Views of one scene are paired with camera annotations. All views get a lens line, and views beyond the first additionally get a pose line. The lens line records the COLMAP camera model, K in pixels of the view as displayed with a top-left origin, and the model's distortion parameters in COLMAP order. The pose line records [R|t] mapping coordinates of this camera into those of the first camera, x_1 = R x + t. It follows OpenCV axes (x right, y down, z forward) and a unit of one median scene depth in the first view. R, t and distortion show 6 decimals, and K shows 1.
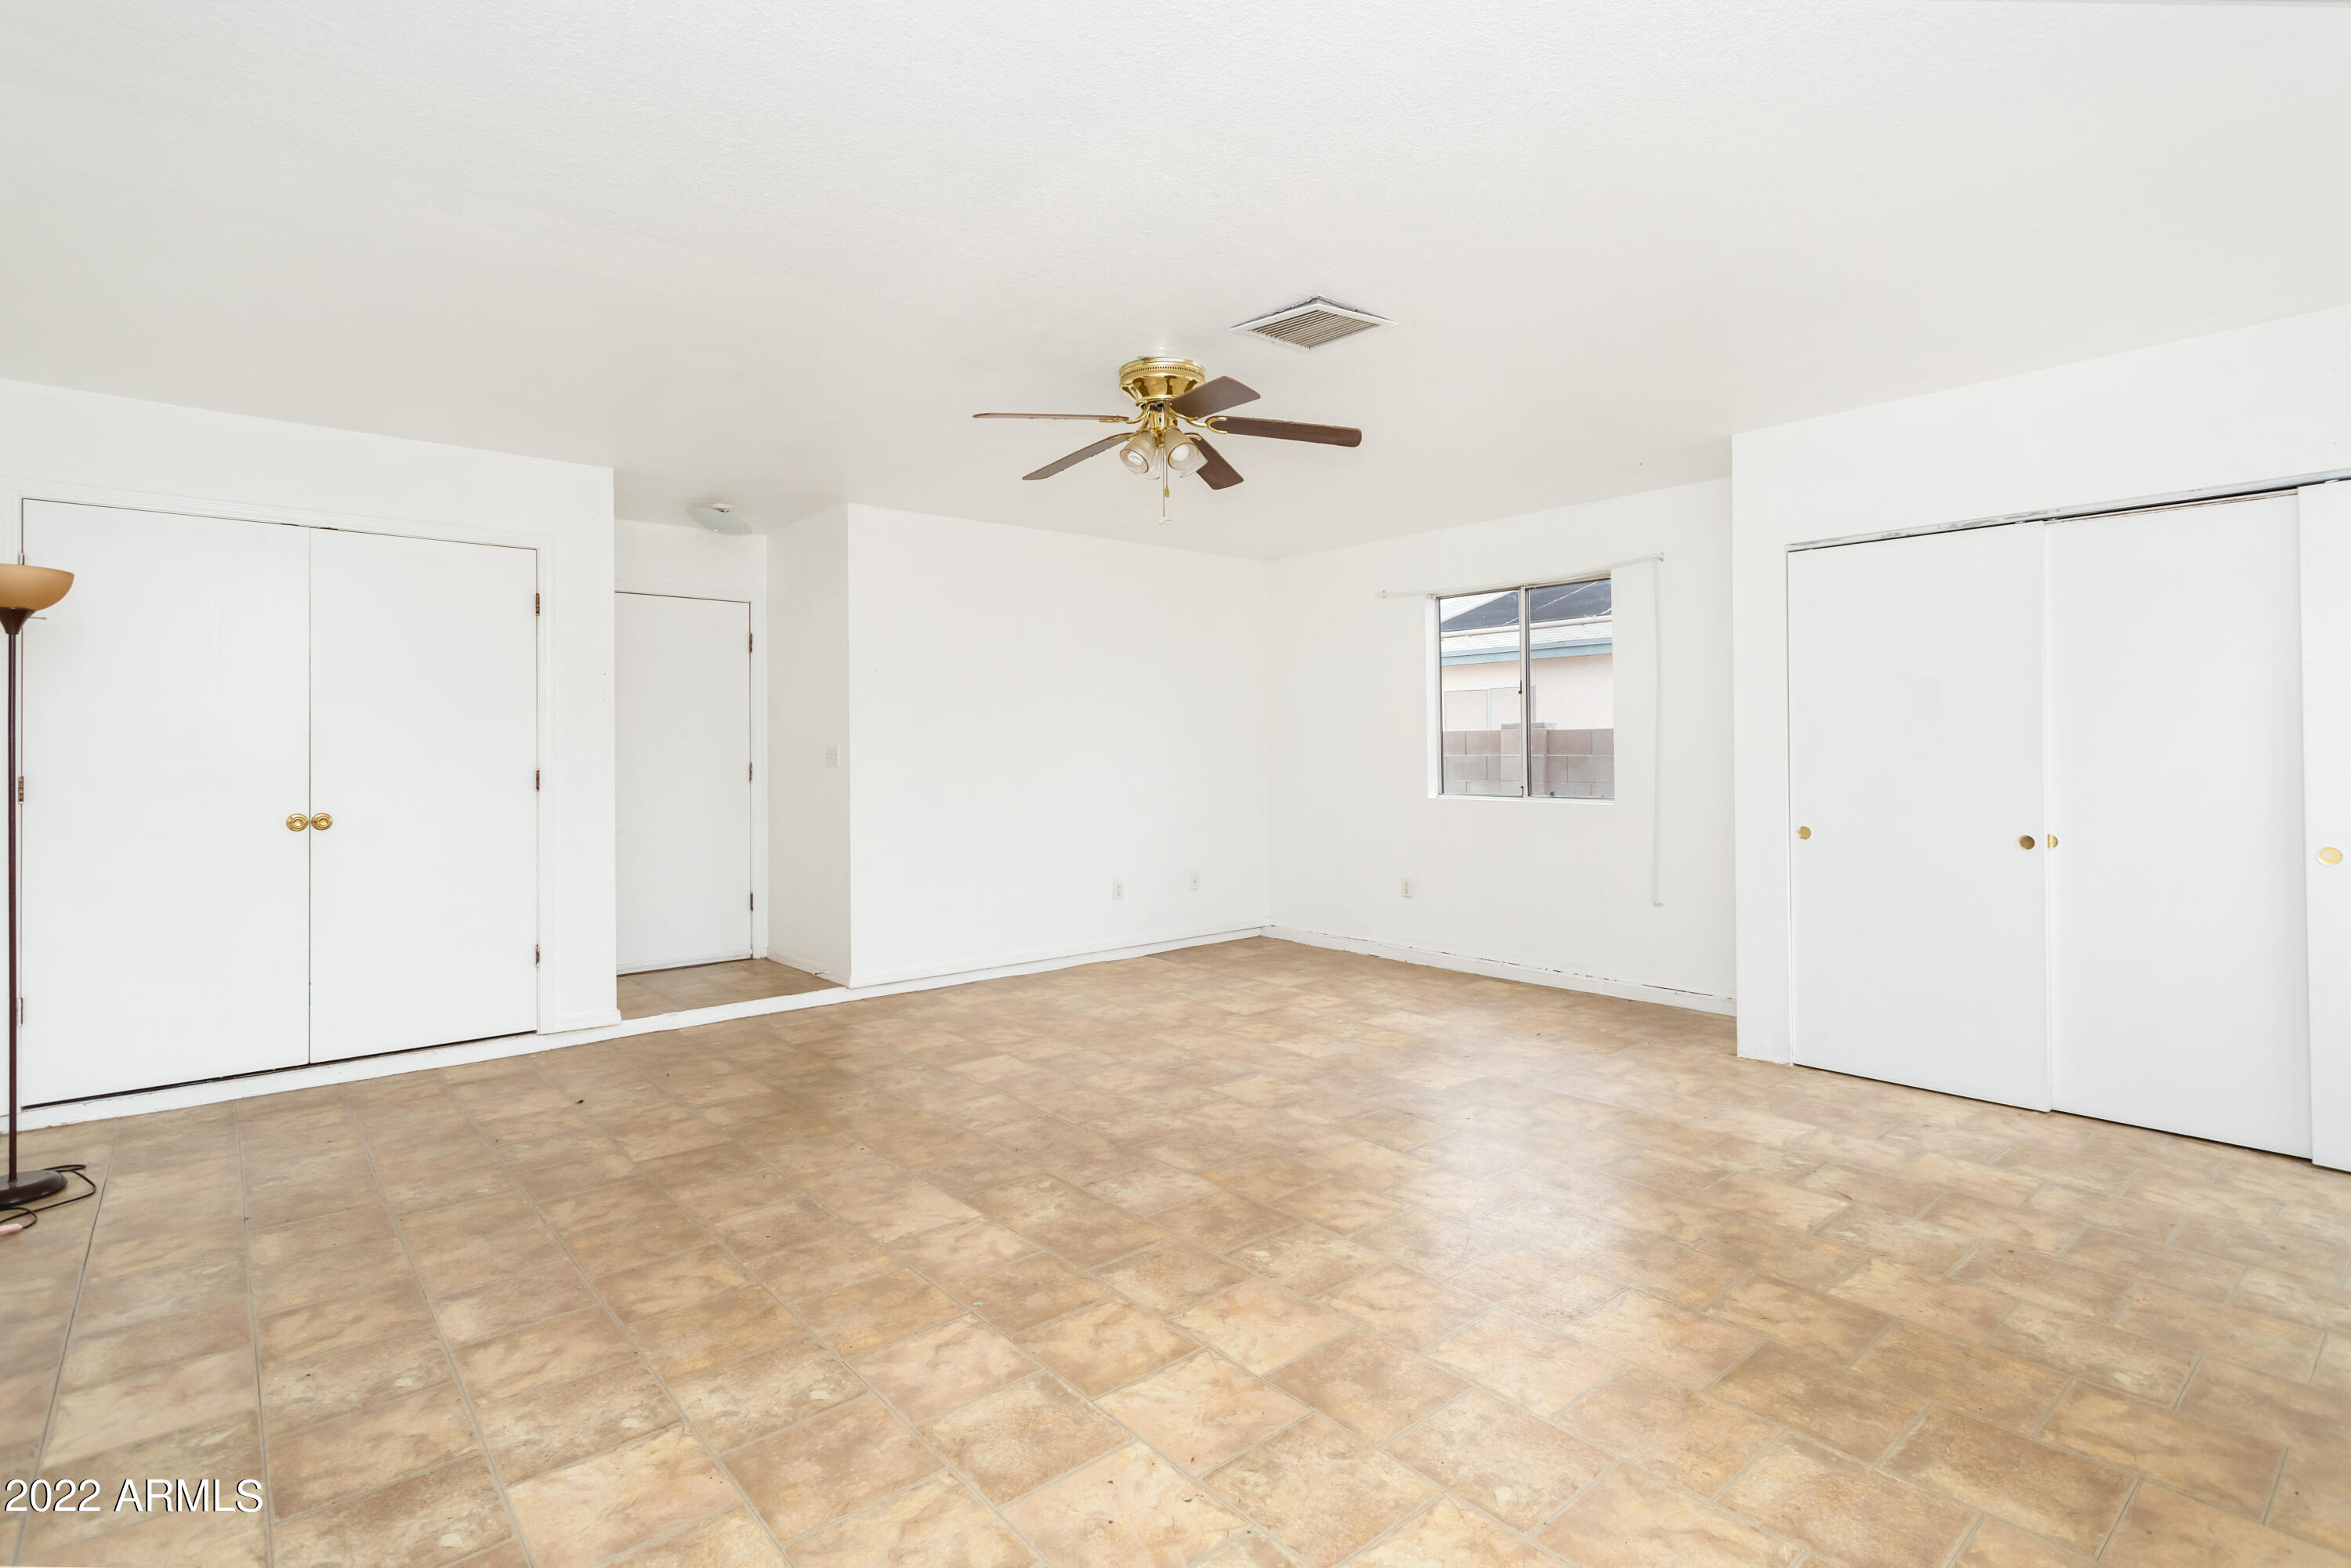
lens RADIAL K [[1132.0, 0, 1172.3], [0, 1132.0, 757.3], [0, 0, 1]] dist [0.000310, -0.000492]
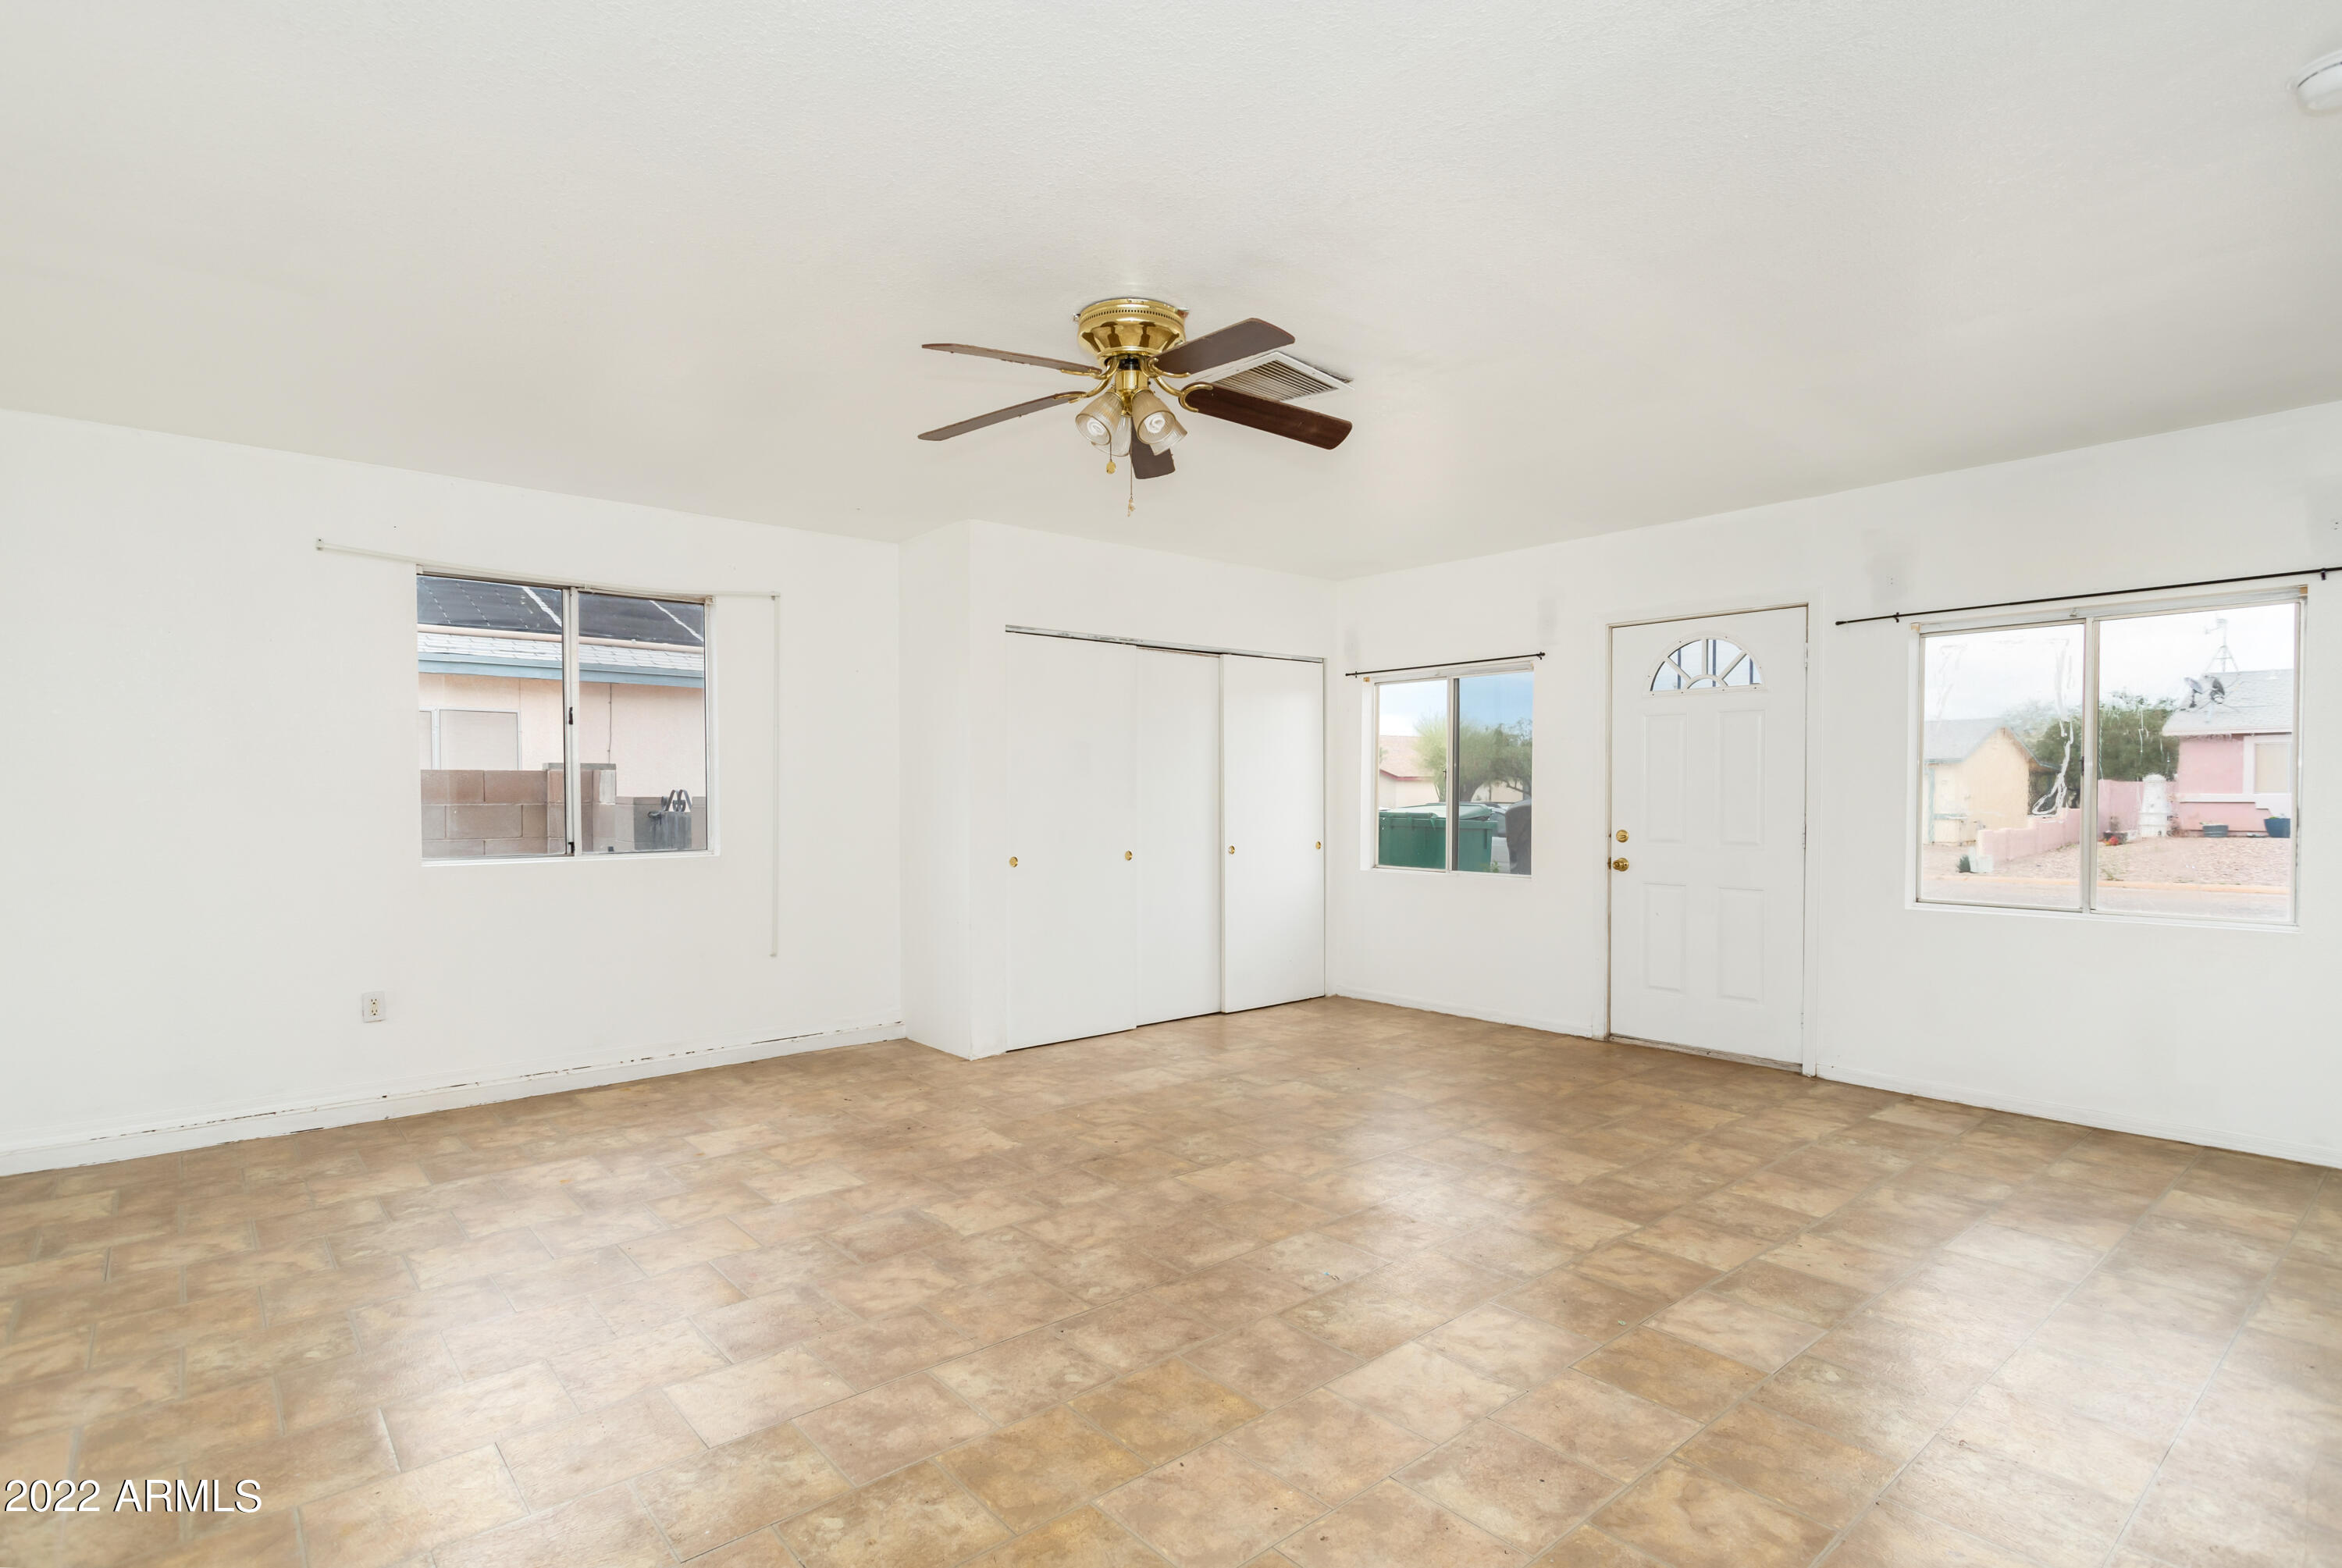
lens RADIAL K [[1176.3, 0, 1181.4], [0, 1176.3, 801.3], [0, 0, 1]] dist [0.004994, -0.000308]
pose [[-0.010761, -0.001954, 0.999940, -0.951568], [0.009518, 0.999953, 0.002056, -0.000250], [-0.999897, 0.009540, -0.010742, 1.078108]]
